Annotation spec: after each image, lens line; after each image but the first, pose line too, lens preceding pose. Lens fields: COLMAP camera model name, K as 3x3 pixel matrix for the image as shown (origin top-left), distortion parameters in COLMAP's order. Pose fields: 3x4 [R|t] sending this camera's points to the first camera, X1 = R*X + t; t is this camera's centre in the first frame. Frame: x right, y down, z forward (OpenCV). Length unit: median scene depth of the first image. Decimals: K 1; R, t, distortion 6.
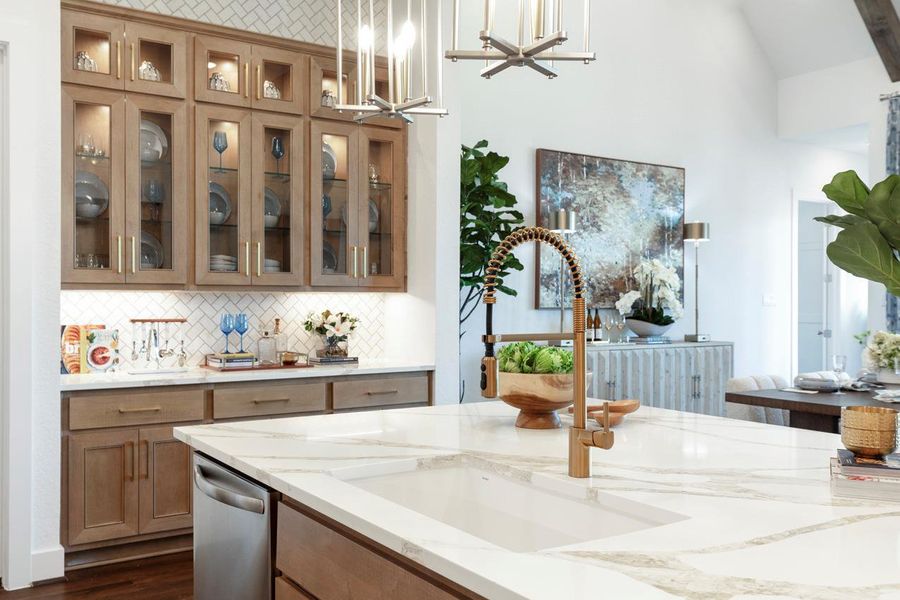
lens RADIAL K [[824.8, 0, 450.0], [0, 824.8, 300.0], [0, 0, 1]] dist [0.000259, -0.000165]
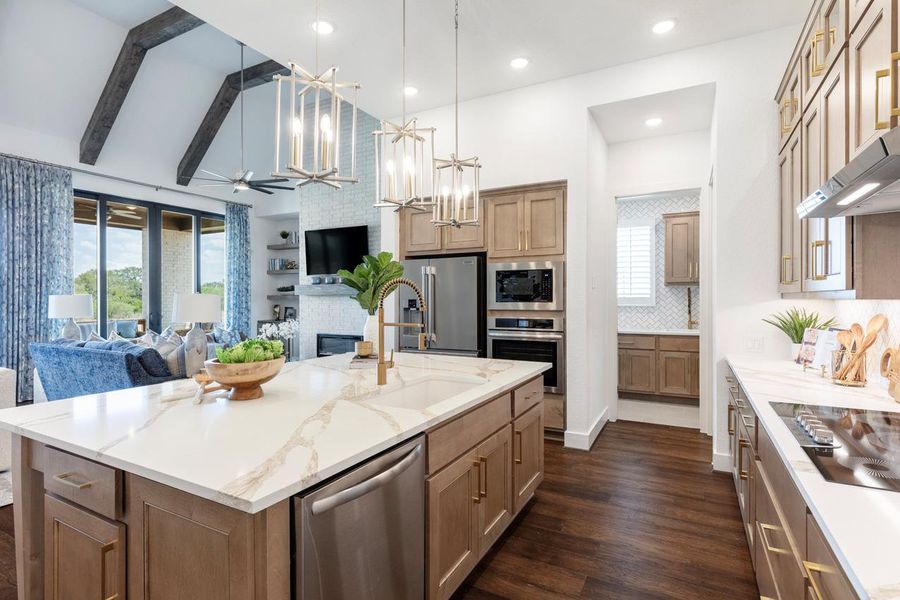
lens RADIAL K [[454.0, 0, 448.3], [0, 454.0, 289.1], [0, 0, 1]] dist [-0.001455, -0.000178]
pose [[-0.458202, 0.015518, 0.888713, -0.281156], [0.005437, 0.999878, -0.014655, -0.007773], [-0.888832, -0.001883, -0.458230, 0.378933]]
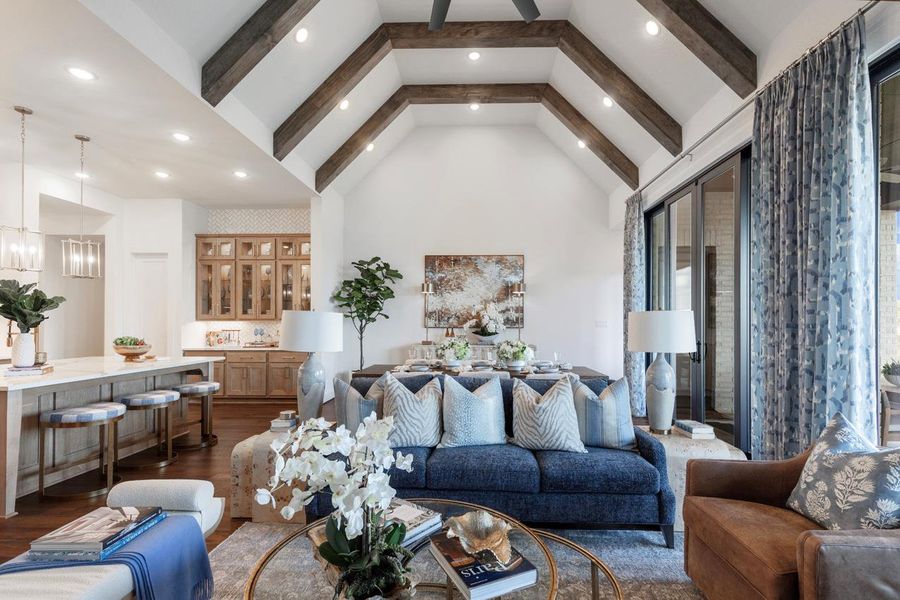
lens RADIAL K [[410.4, 0, 466.7], [0, 410.4, 319.6], [0, 0, 1]] dist [0.000850, -0.000864]
pose [[0.816867, -0.005110, -0.576804, 0.799318], [0.000662, 0.999968, -0.007922, -0.001789], [0.576826, 0.006090, 0.816844, 0.154480]]
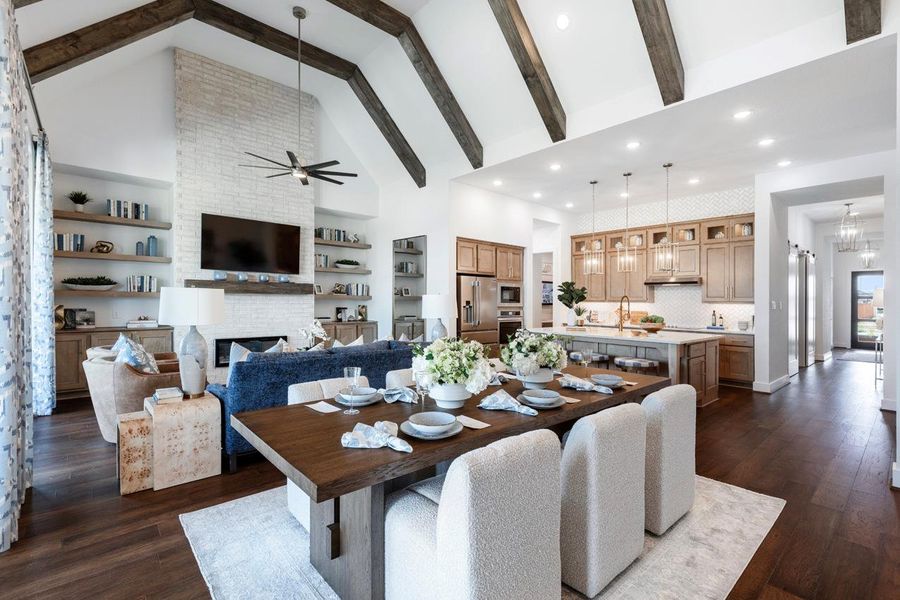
lens RADIAL K [[403.9, 0, 463.6], [0, 403.9, 309.0], [0, 0, 1]] dist [0.004437, 0.000035]
pose [[-0.988850, -0.010537, -0.148541, 0.494486], [-0.013644, 0.999709, 0.019907, -0.002366], [0.148288, 0.021712, -0.988706, 1.072408]]
